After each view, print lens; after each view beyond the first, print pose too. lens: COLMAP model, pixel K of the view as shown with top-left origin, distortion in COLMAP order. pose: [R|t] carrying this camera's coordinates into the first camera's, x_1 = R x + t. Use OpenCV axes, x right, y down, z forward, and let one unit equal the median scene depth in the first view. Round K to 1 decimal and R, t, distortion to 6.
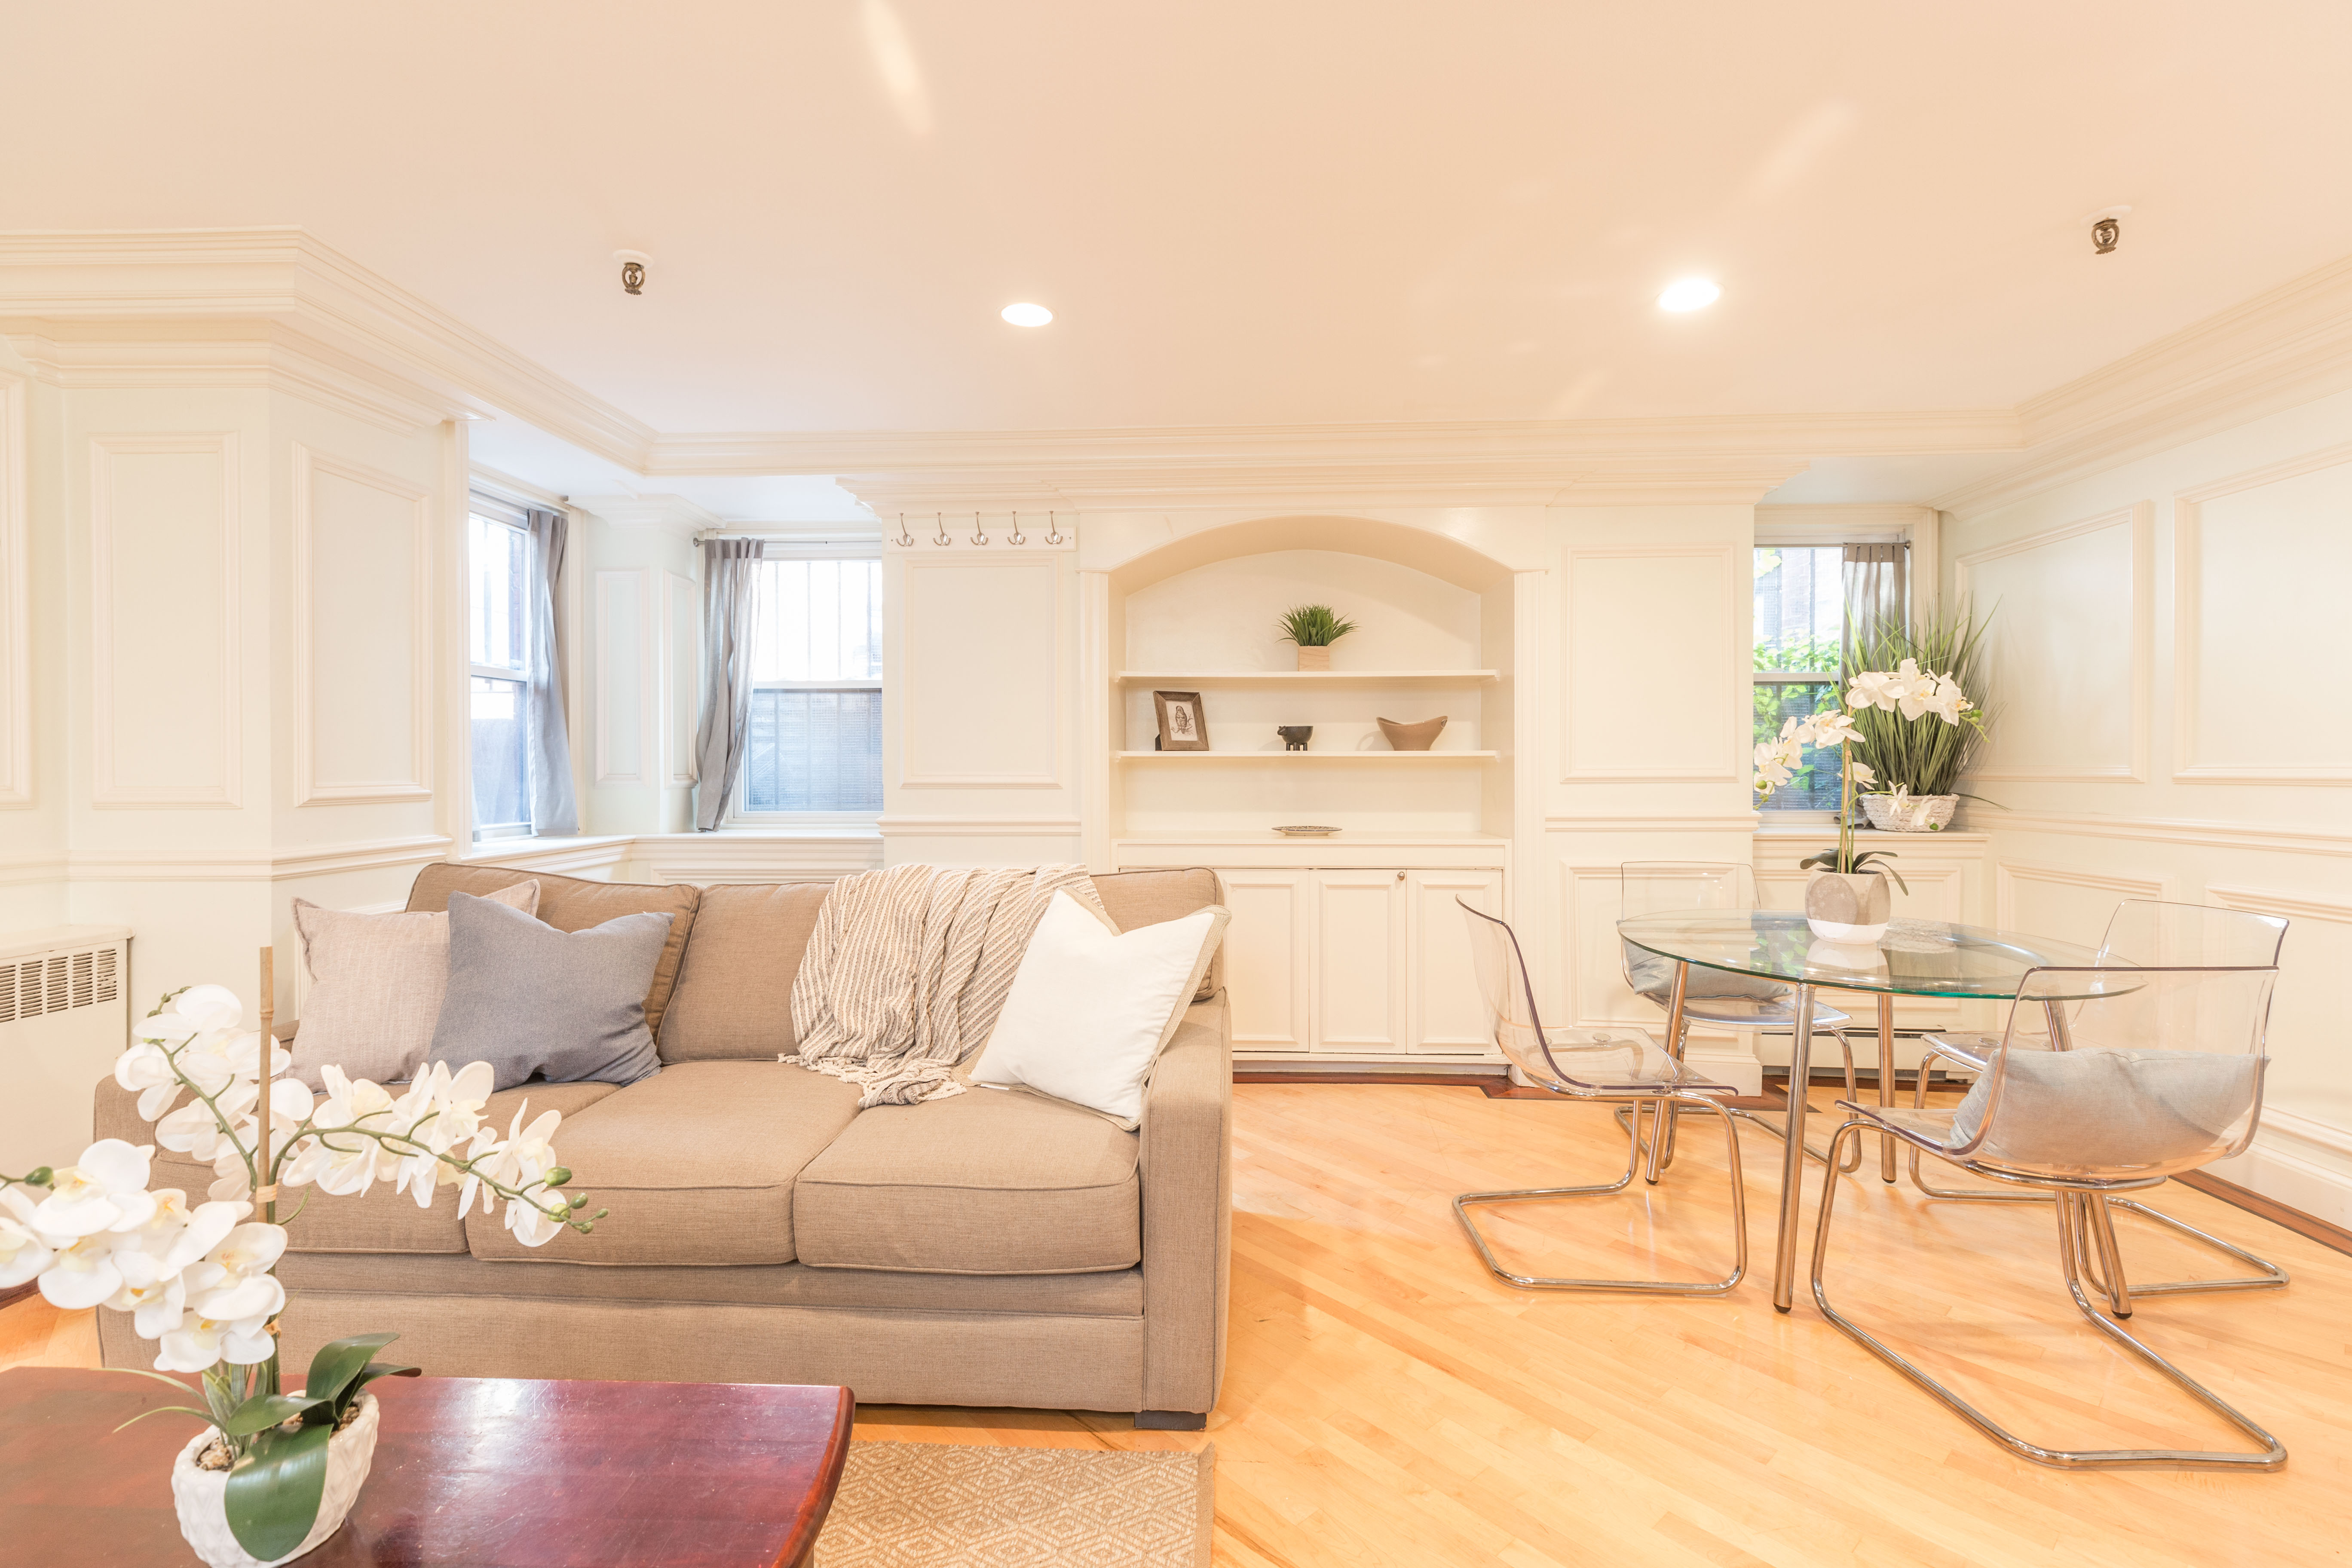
lens RADIAL K [[1057.5, 0, 1184.3], [0, 1057.5, 771.0], [0, 0, 1]] dist [0.003823, 0.000611]
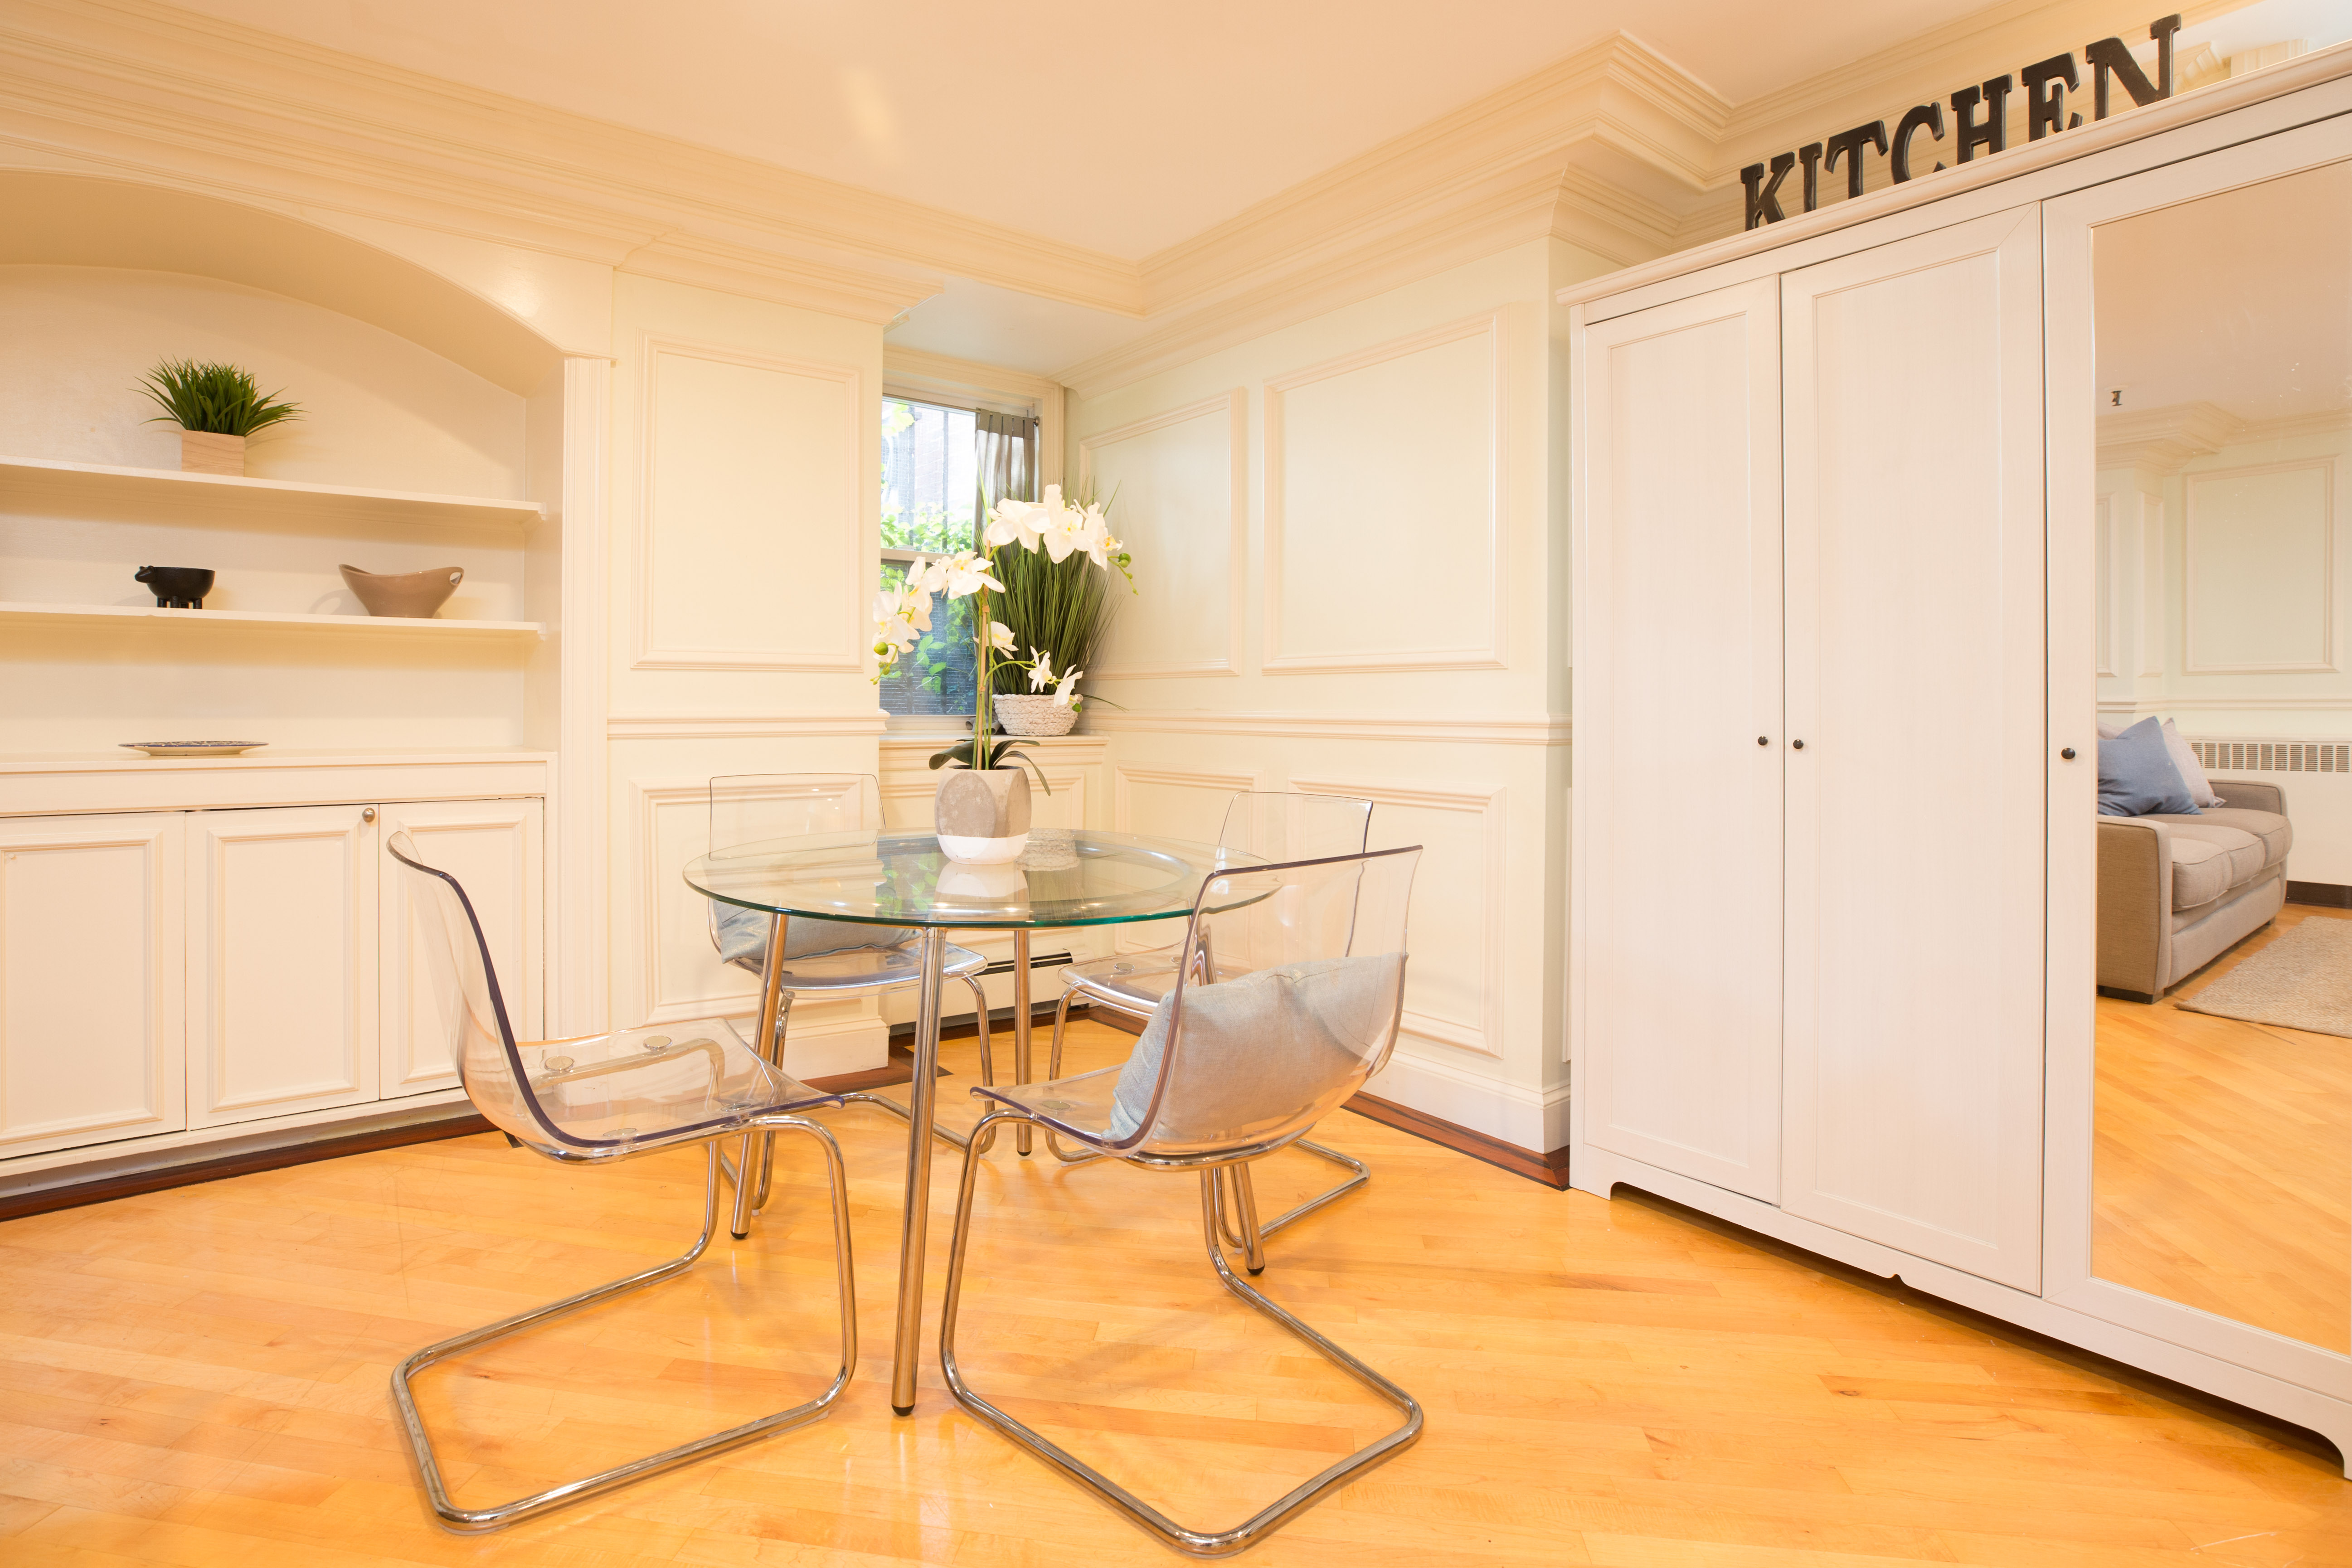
lens RADIAL K [[1165.8, 0, 1114.3], [0, 1165.8, 703.3], [0, 0, 1]] dist [-0.030818, 0.000850]
pose [[0.777807, 0.004996, 0.628483, 0.159207], [-0.003224, 0.999987, -0.003960, 0.046417], [-0.628494, 0.001054, 0.777813, 0.267262]]
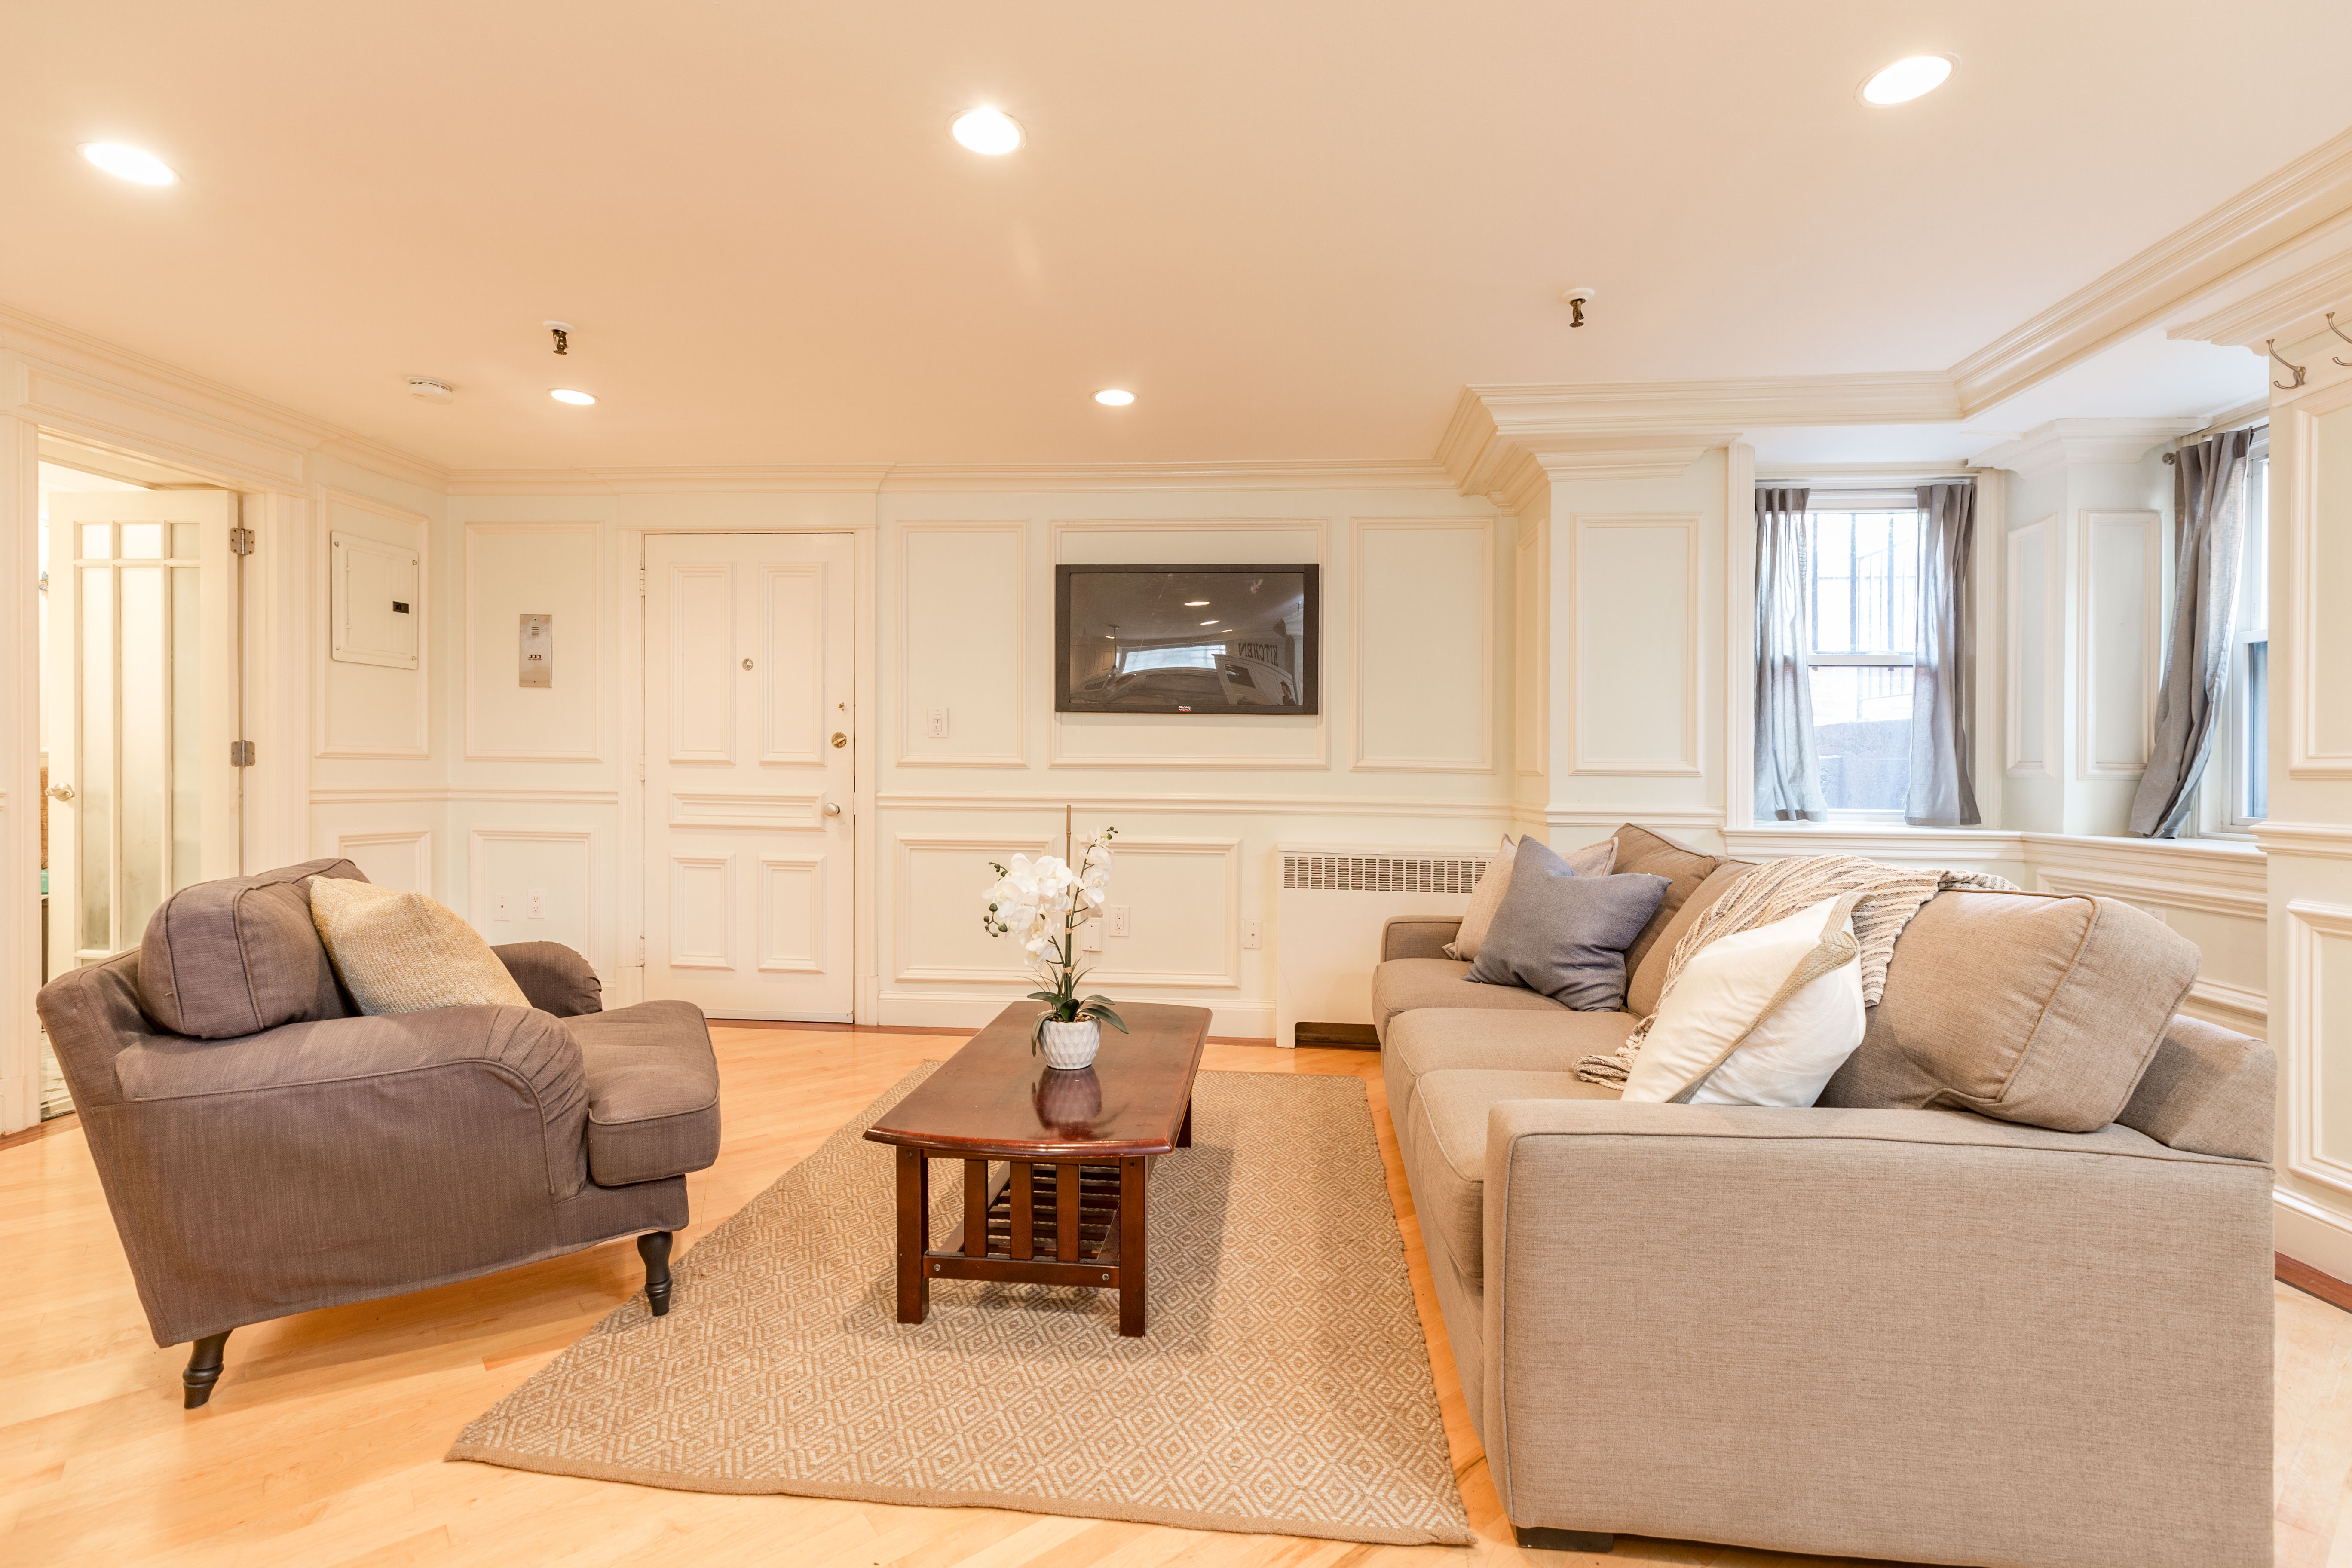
lens RADIAL K [[1057.5, 0, 1184.3], [0, 1057.5, 771.0], [0, 0, 1]] dist [0.003823, 0.000611]
pose [[-0.068939, -0.002239, -0.997618, 0.509918], [-0.015383, 0.999881, -0.001181, 0.030266], [0.997502, 0.015265, -0.068965, 0.517342]]
